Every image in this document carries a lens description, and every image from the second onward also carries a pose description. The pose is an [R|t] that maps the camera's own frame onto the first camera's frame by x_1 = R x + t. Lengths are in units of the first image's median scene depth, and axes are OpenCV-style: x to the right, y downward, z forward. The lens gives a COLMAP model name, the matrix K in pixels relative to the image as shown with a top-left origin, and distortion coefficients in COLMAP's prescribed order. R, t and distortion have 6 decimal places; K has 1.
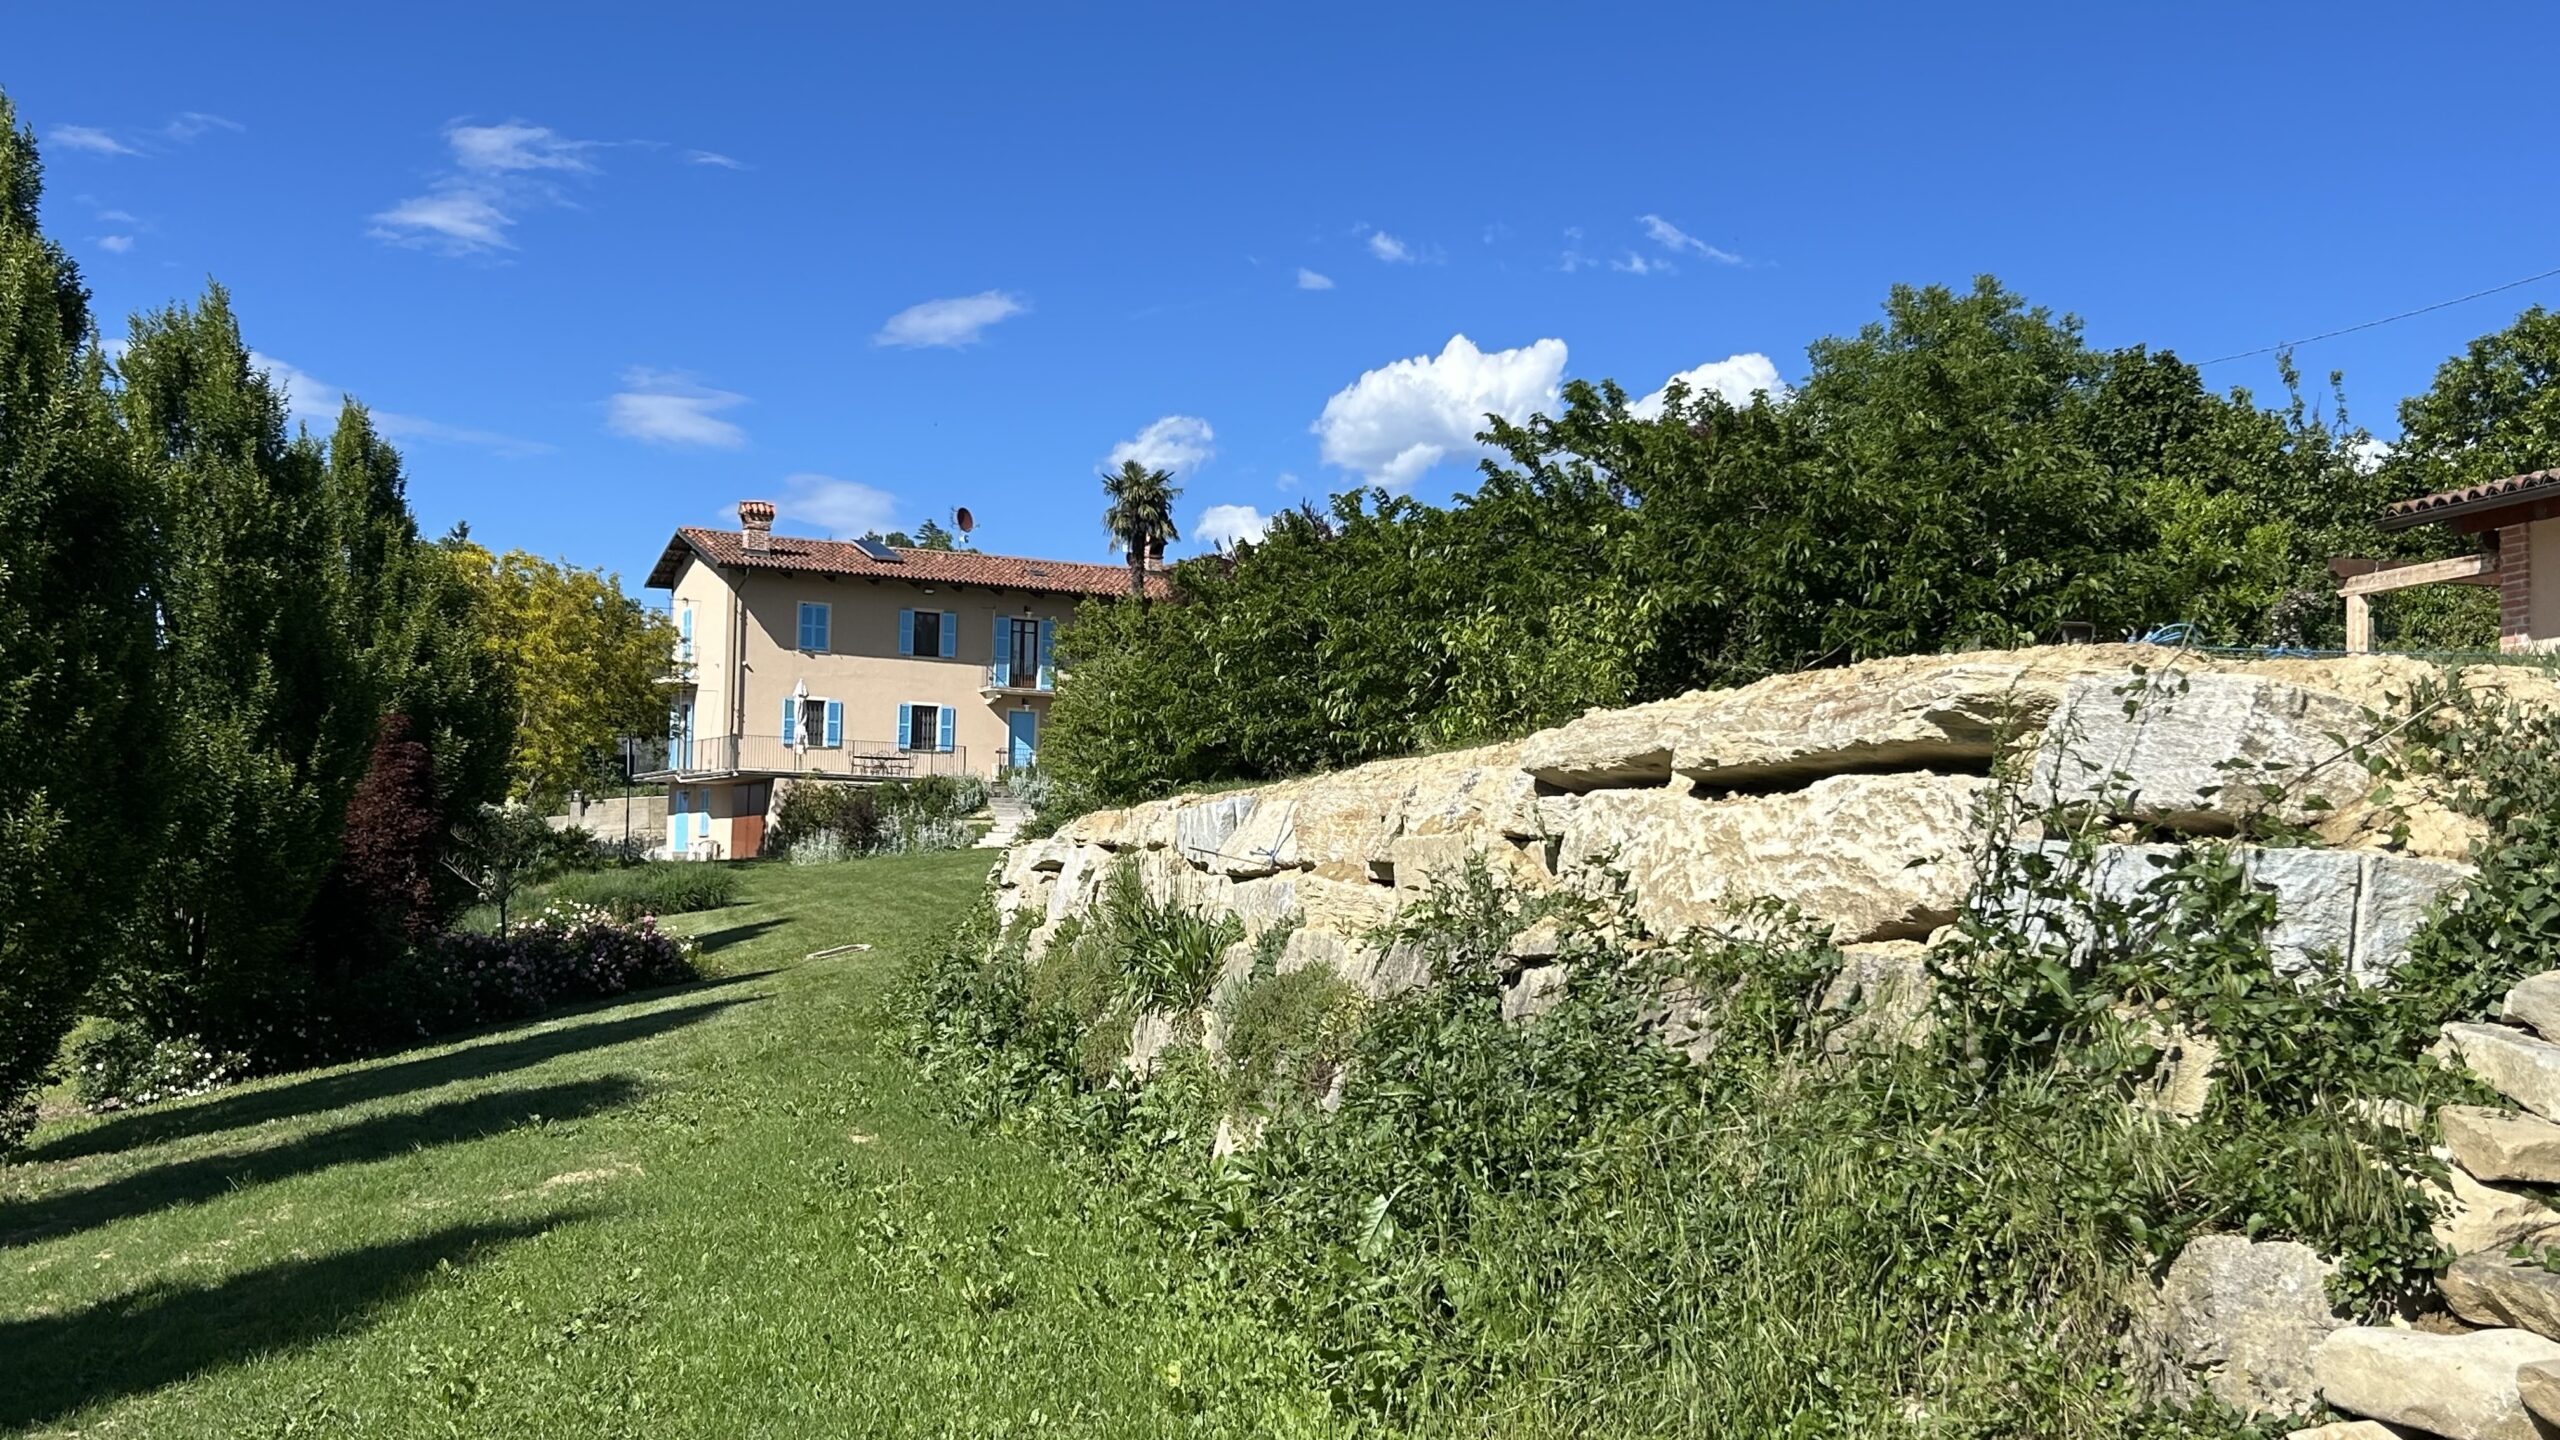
lens RADIAL K [[2435.4, 0, 1279.6], [0, 2435.4, 774.0], [0, 0, 1]] dist [0.001316, 0.000214]
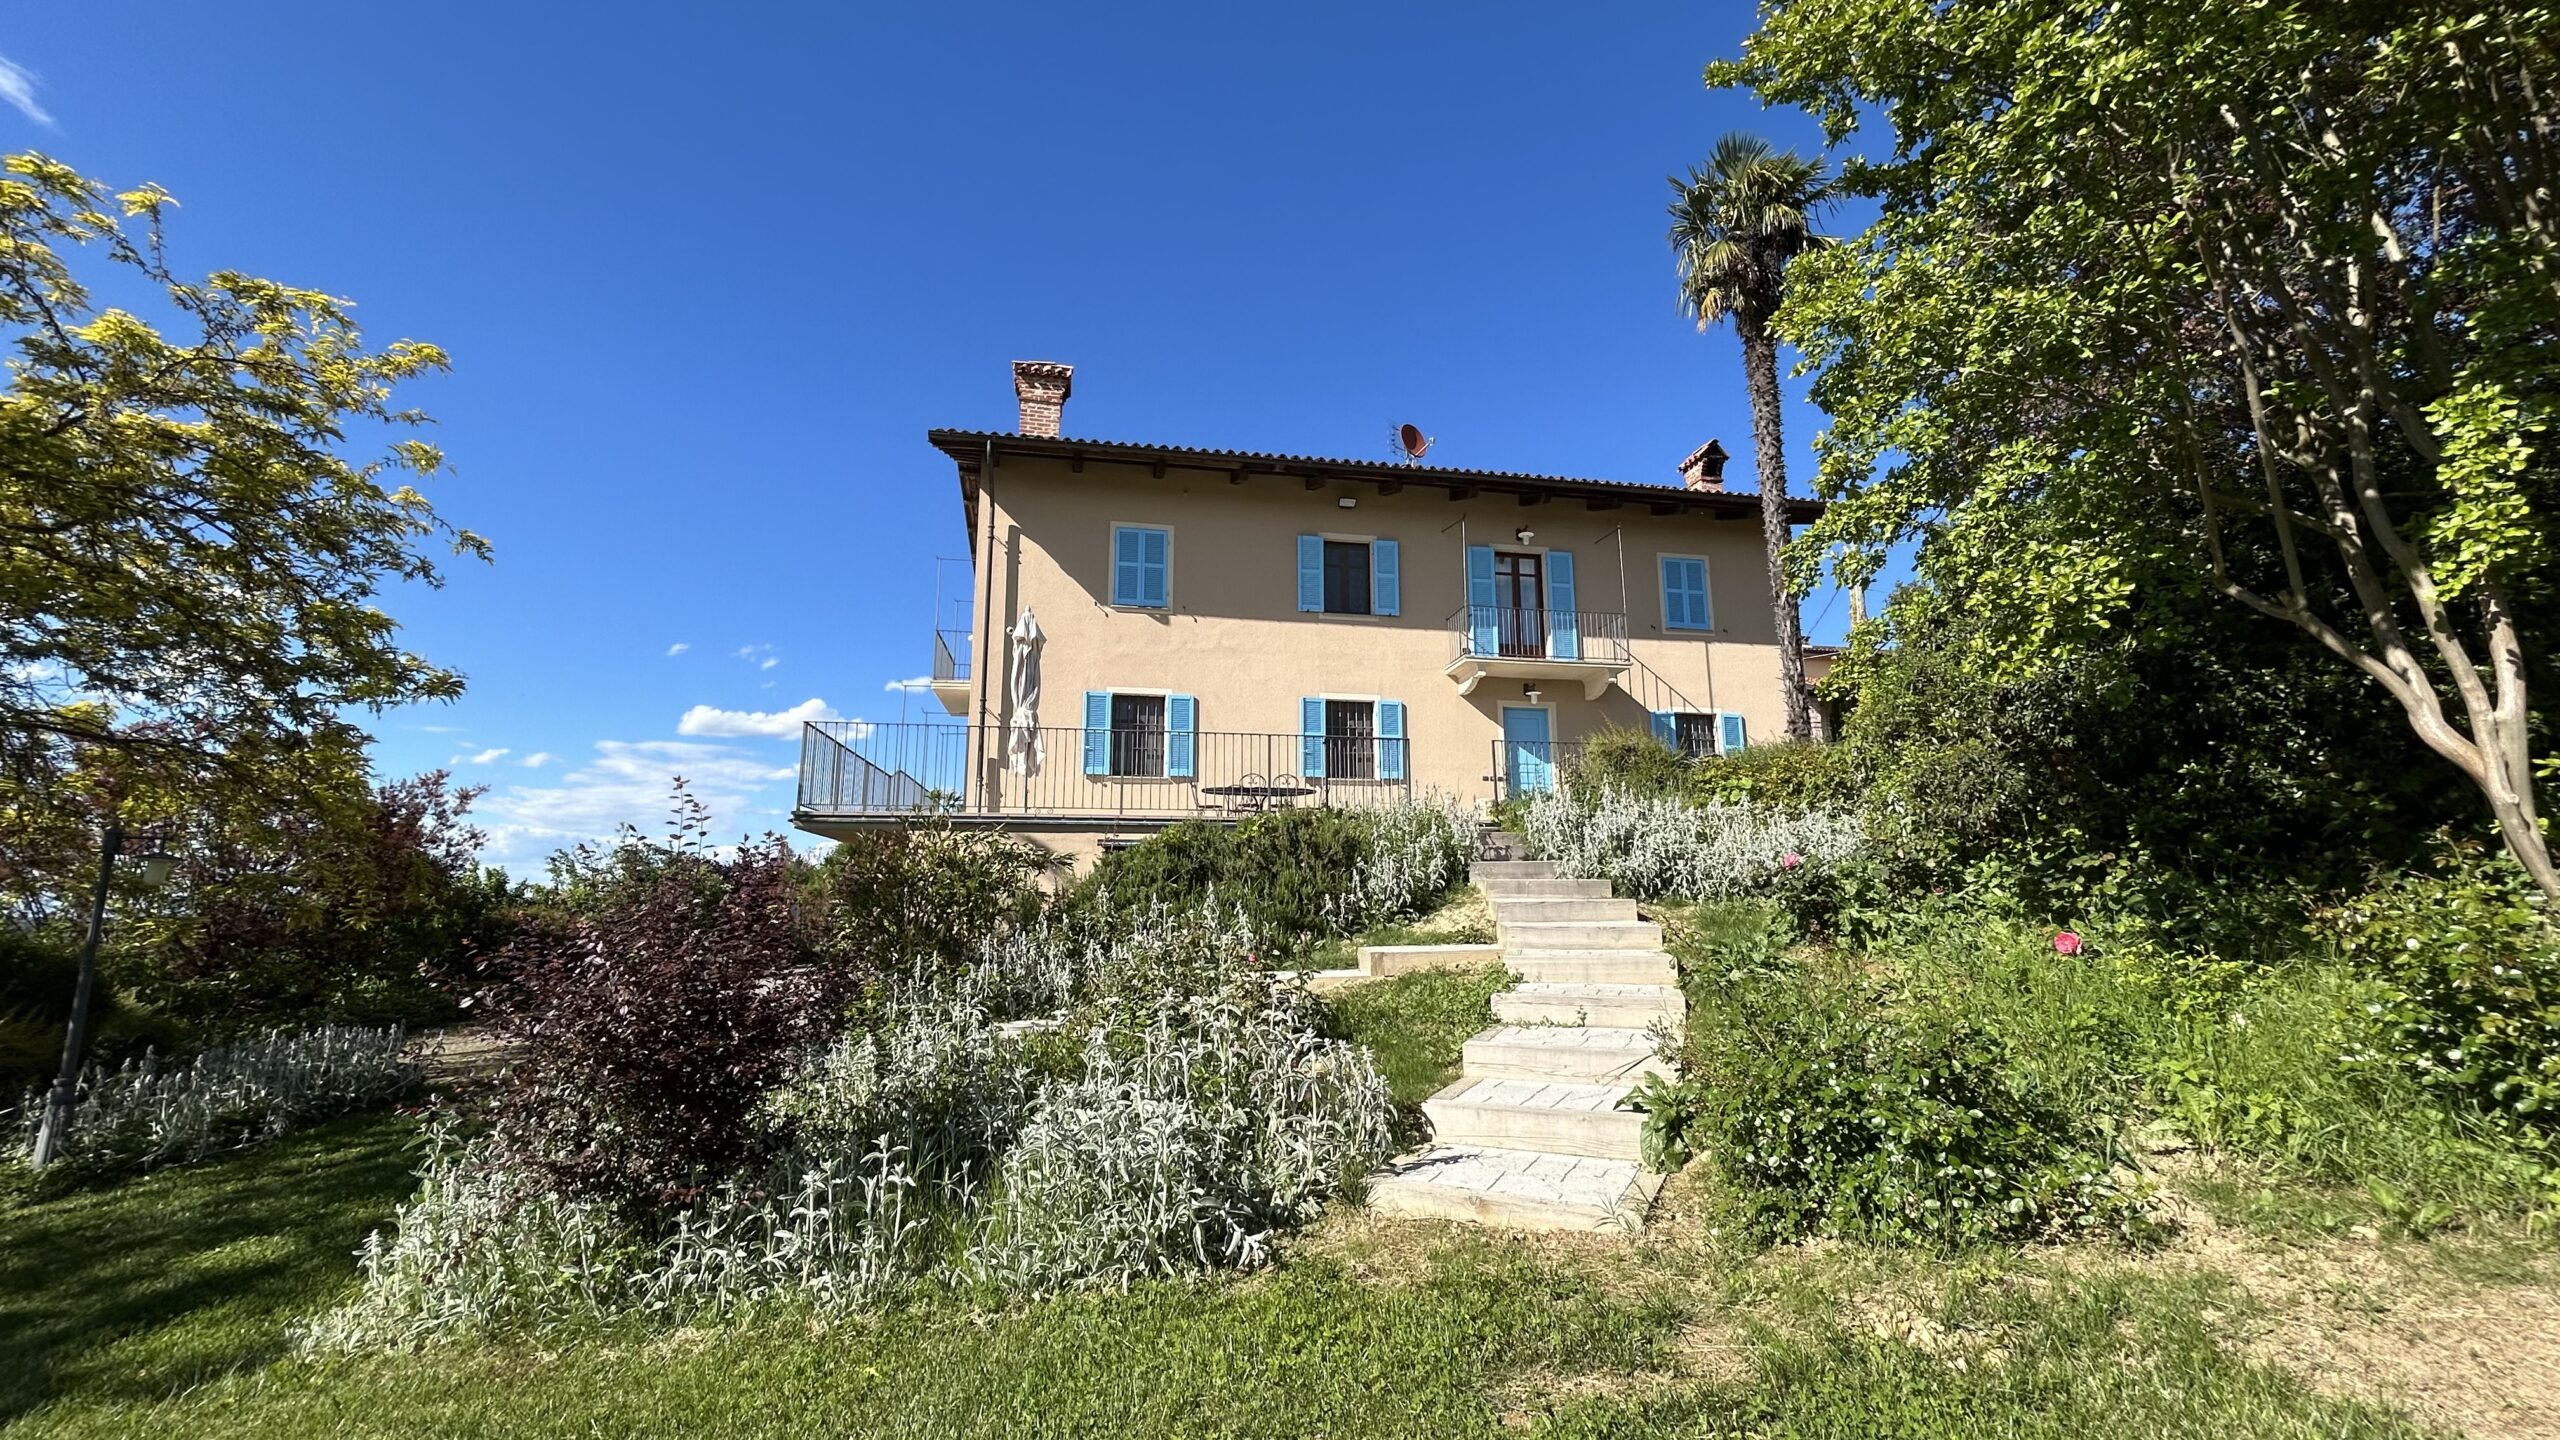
lens RADIAL K [[990.9, 0, 1280.0], [0, 990.9, 720.0], [0, 0, 1]] dist [0.000893, 0.000067]
pose [[0.949564, -0.079236, -0.303398, -0.095564], [0.039448, 0.990046, -0.135099, 0.007197], [0.311083, 0.116317, 0.943238, 0.809936]]
